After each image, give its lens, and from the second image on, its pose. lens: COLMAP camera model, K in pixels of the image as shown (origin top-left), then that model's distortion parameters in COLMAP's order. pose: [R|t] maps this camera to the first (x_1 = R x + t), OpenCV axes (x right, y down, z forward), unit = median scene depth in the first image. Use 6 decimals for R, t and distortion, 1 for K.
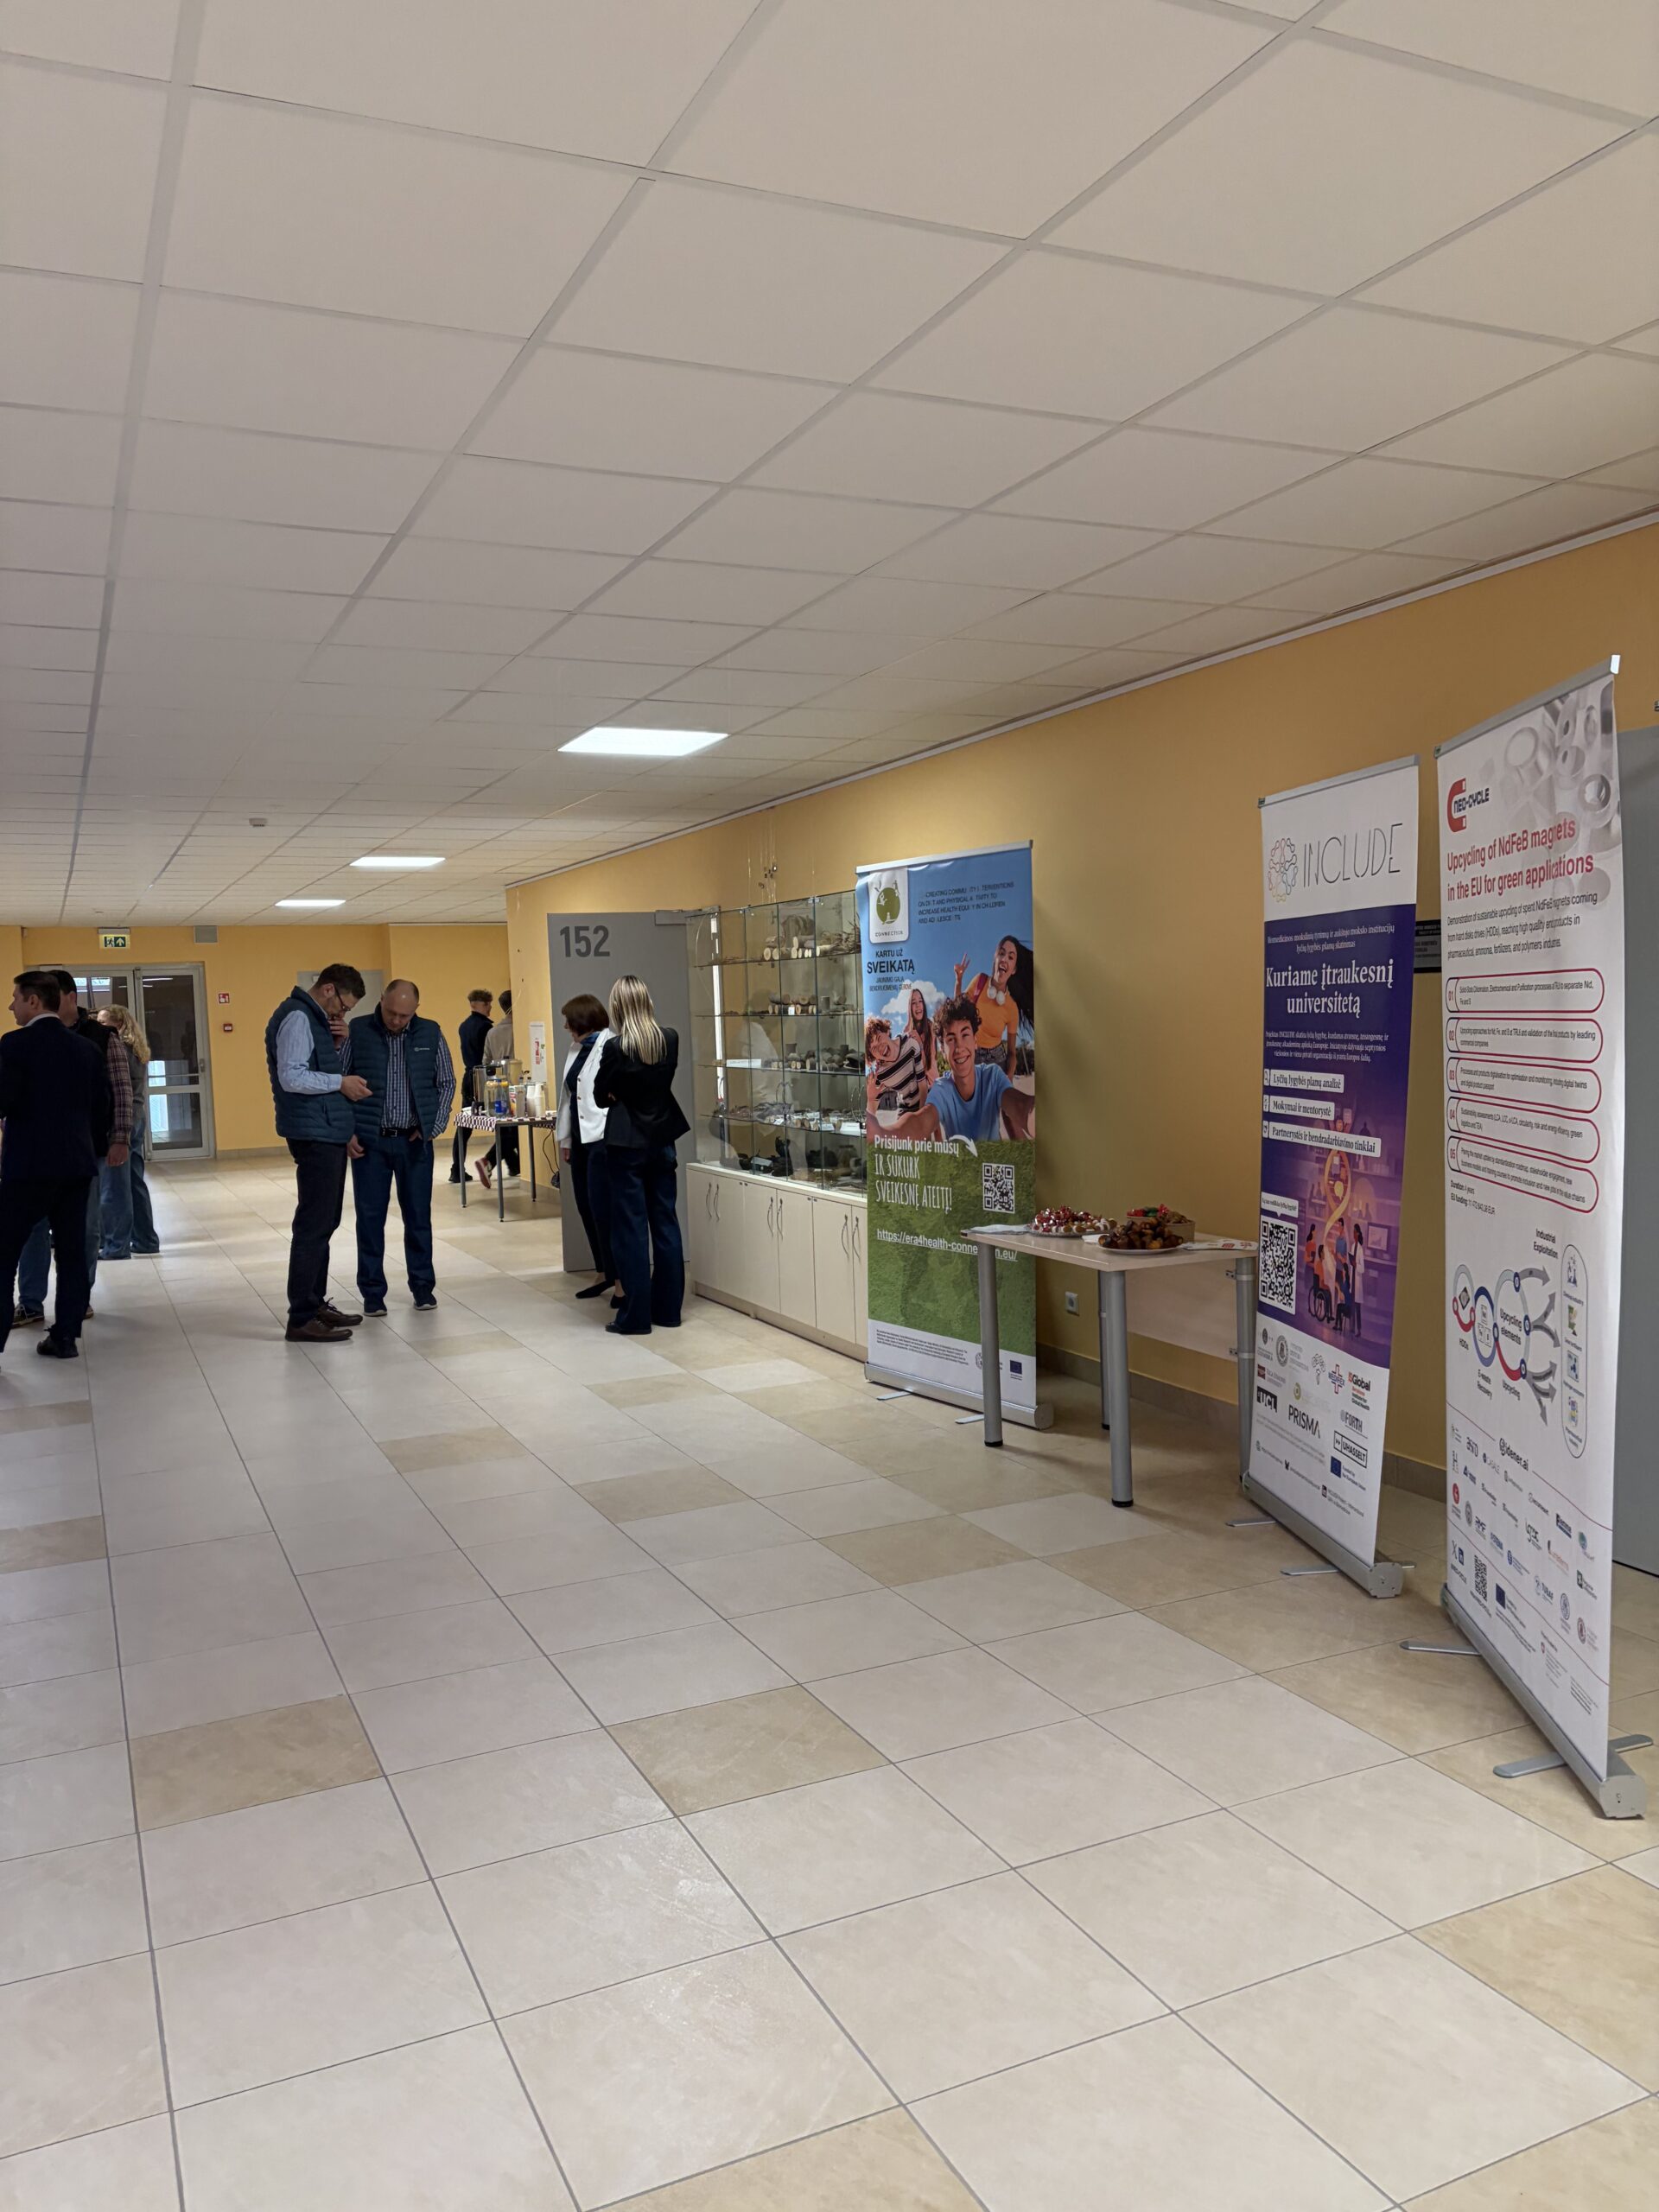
lens RADIAL K [[1657.5, 0, 829.5], [0, 1657.5, 1106.0], [0, 0, 1]] dist [0.115482, -0.000917]
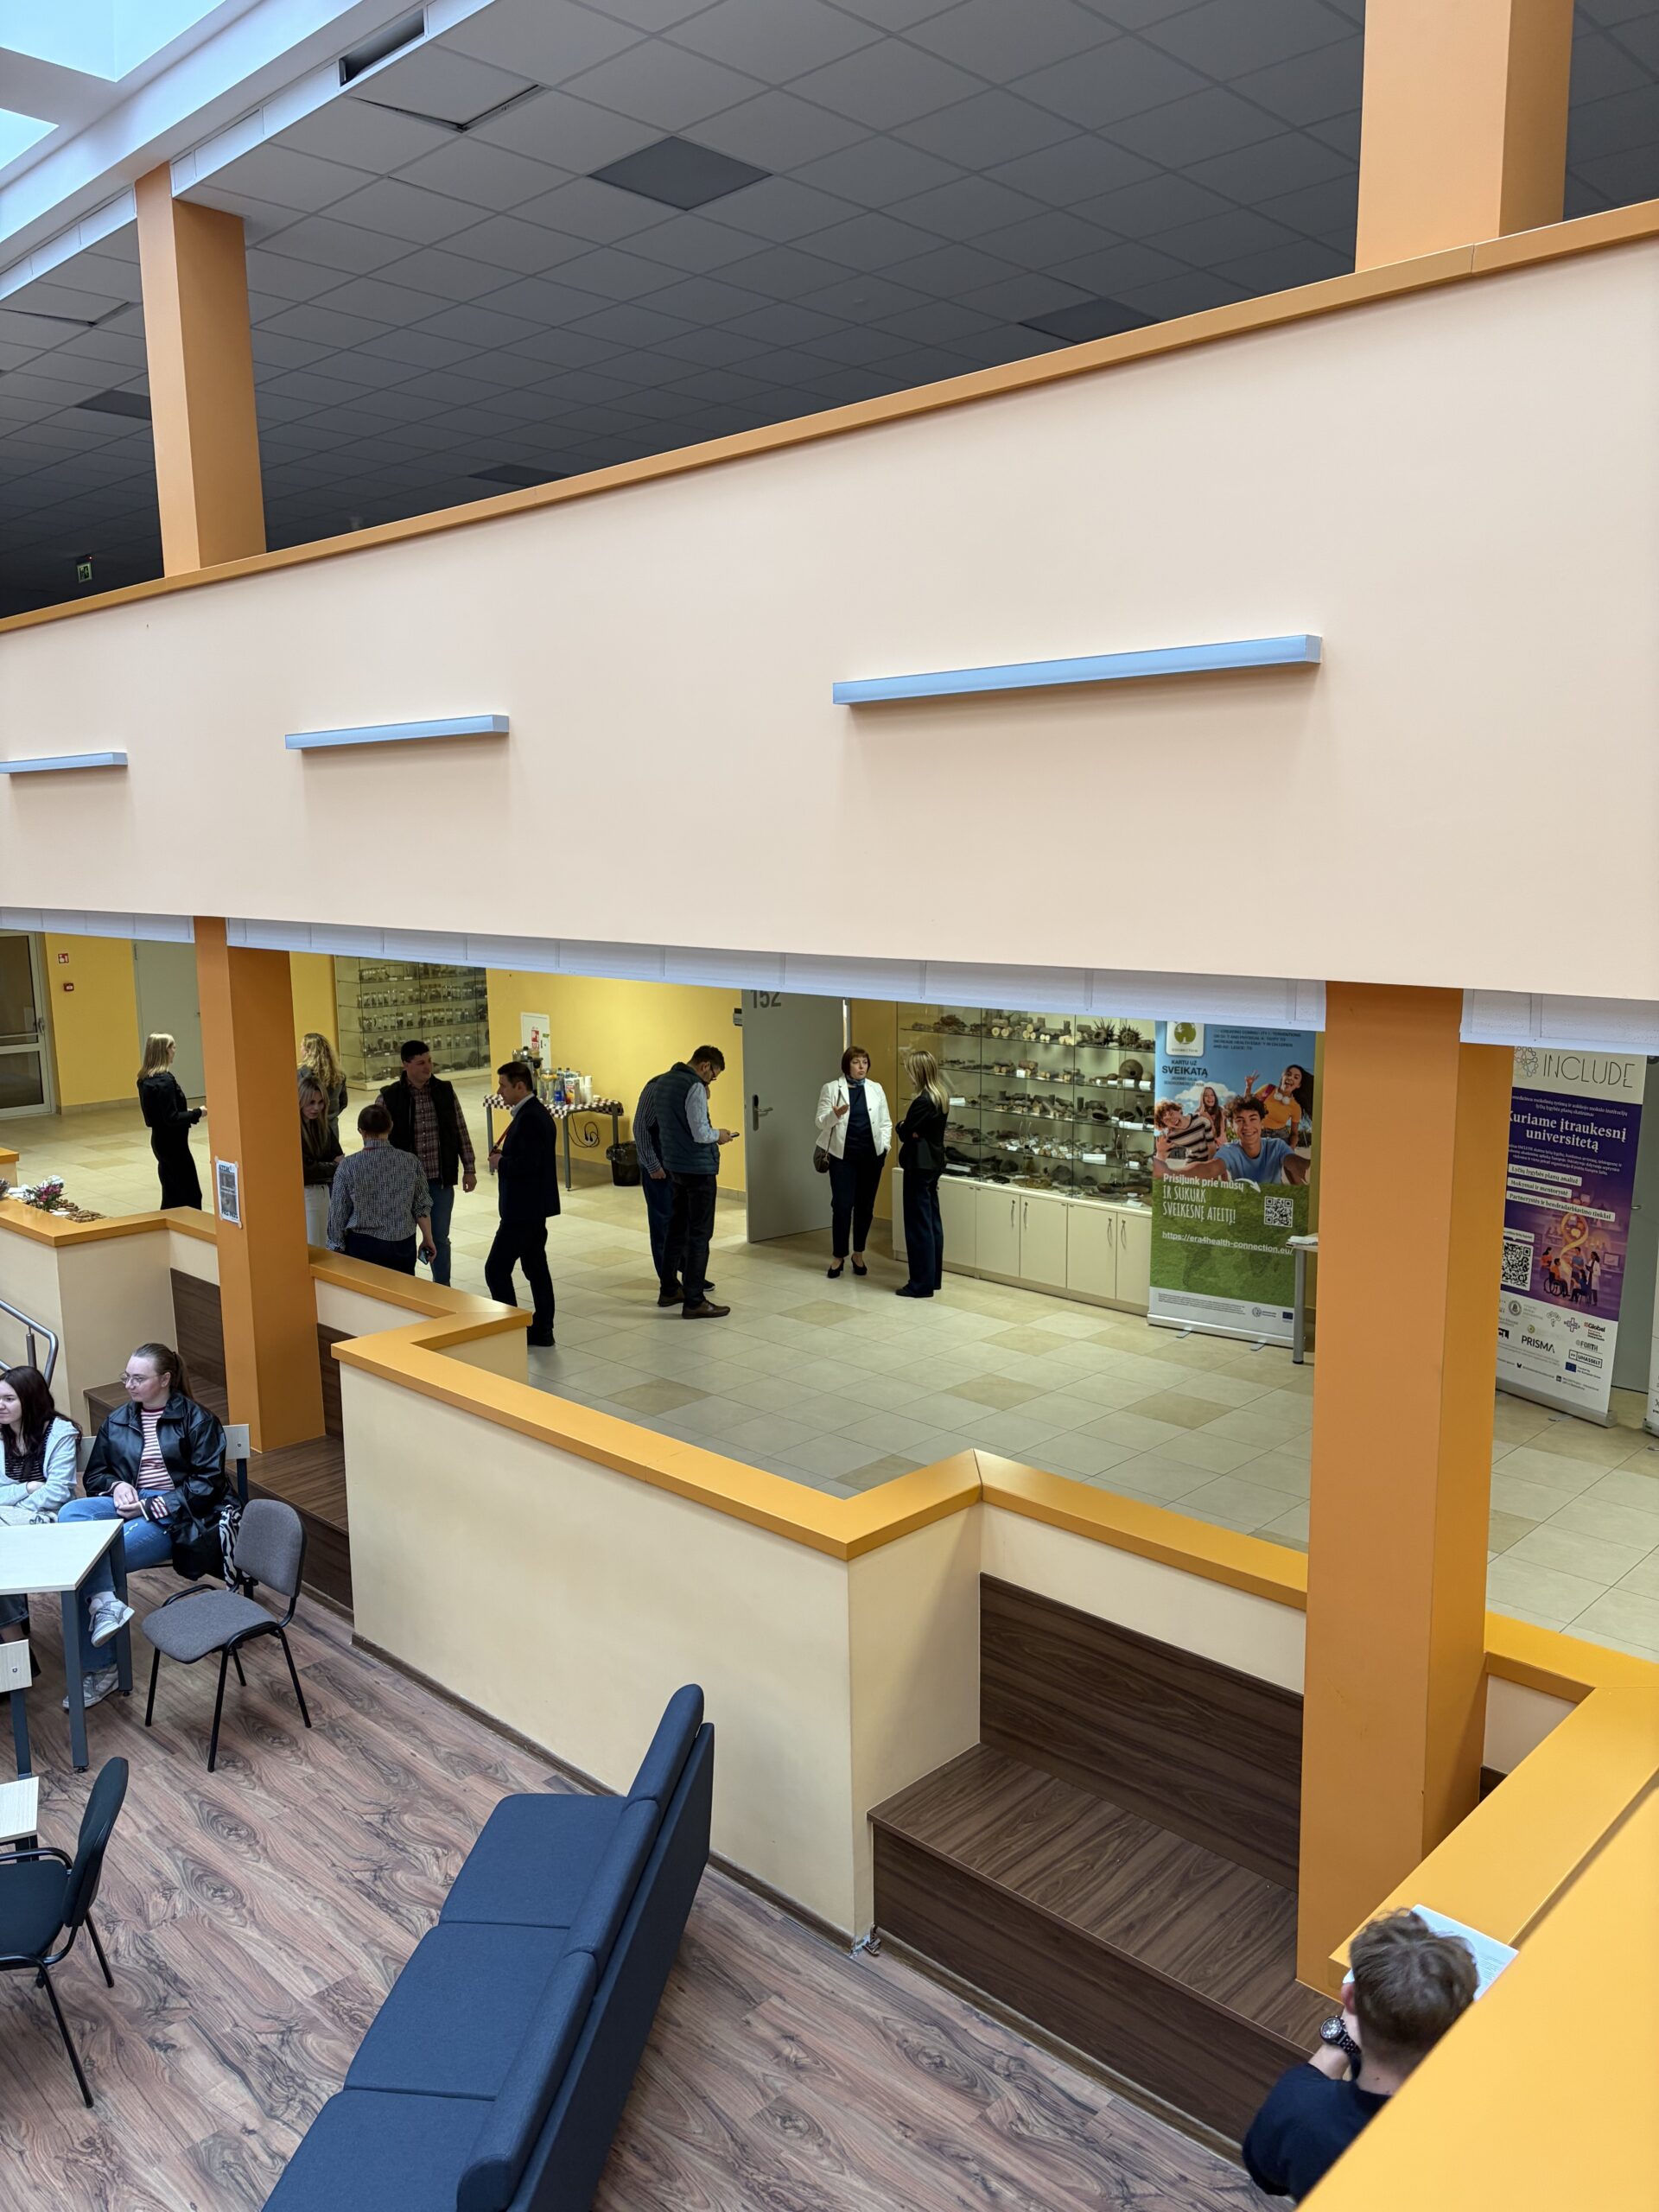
lens RADIAL K [[1653.3, 0, 829.5], [0, 1653.3, 1106.0], [0, 0, 1]] dist [0.012597, 0.003564]
pose [[0.935412, -0.035813, 0.351742, -0.904642], [0.003434, 0.995730, 0.092249, -0.212394], [-0.353544, -0.085083, 0.931540, -0.391334]]
